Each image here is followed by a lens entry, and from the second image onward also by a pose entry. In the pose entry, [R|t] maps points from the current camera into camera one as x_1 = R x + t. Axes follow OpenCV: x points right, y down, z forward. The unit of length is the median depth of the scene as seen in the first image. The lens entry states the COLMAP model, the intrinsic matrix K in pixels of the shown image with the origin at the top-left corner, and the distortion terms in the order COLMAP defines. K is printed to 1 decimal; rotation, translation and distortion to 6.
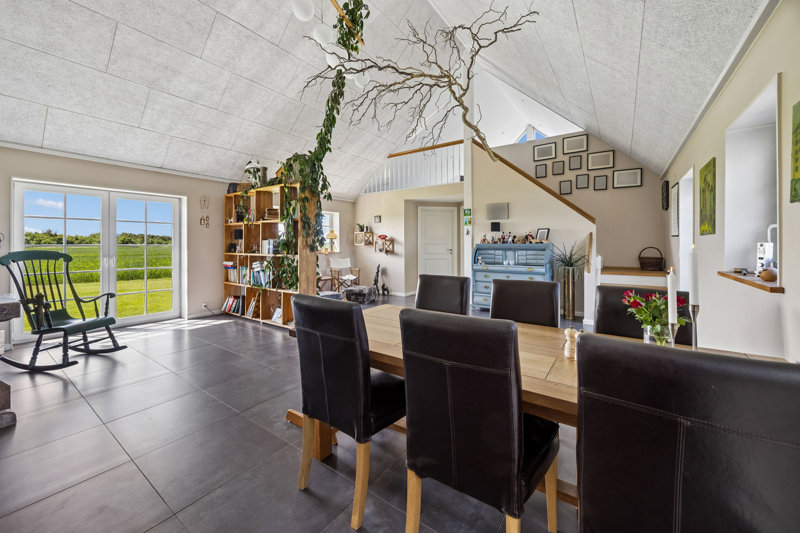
lens RADIAL K [[313.8, 0, 392.4], [0, 313.8, 242.6], [0, 0, 1]] dist [0.000553, 0.000058]
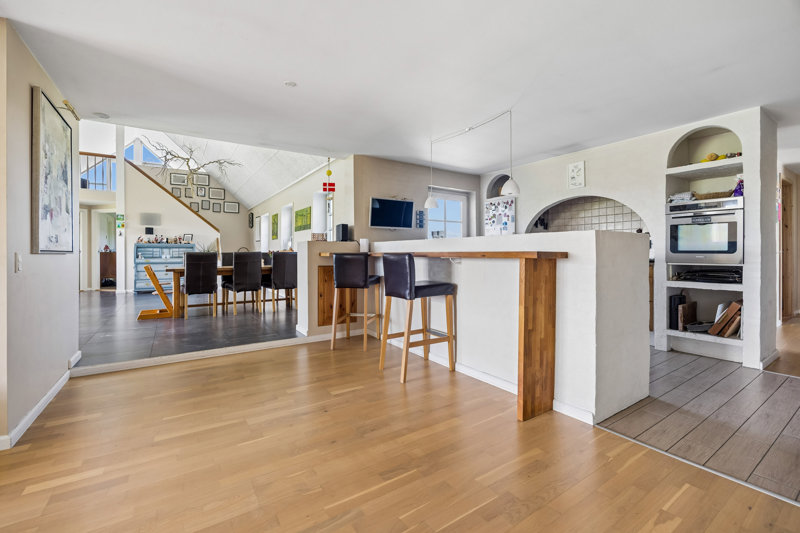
lens RADIAL K [[351.2, 0, 398.0], [0, 351.2, 253.0], [0, 0, 1]] dist [-0.002030, -0.000036]
pose [[0.356655, 0.001898, 0.934234, -0.754090], [-0.000902, 0.999998, -0.001688, 0.049422], [-0.934236, -0.000241, 0.356656, -0.564363]]
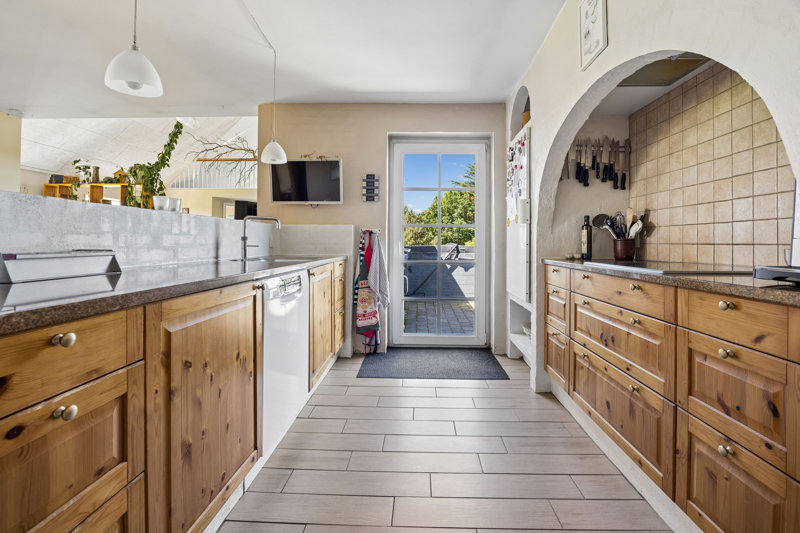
lens RADIAL K [[351.2, 0, 406.4], [0, 351.2, 244.1], [0, 0, 1]] dist [-0.002030, -0.000036]
pose [[0.828554, 0.007299, 0.559862, -0.149921], [-0.010804, 0.999937, 0.002953, 0.050916], [-0.559805, -0.008495, 0.828581, -0.810423]]
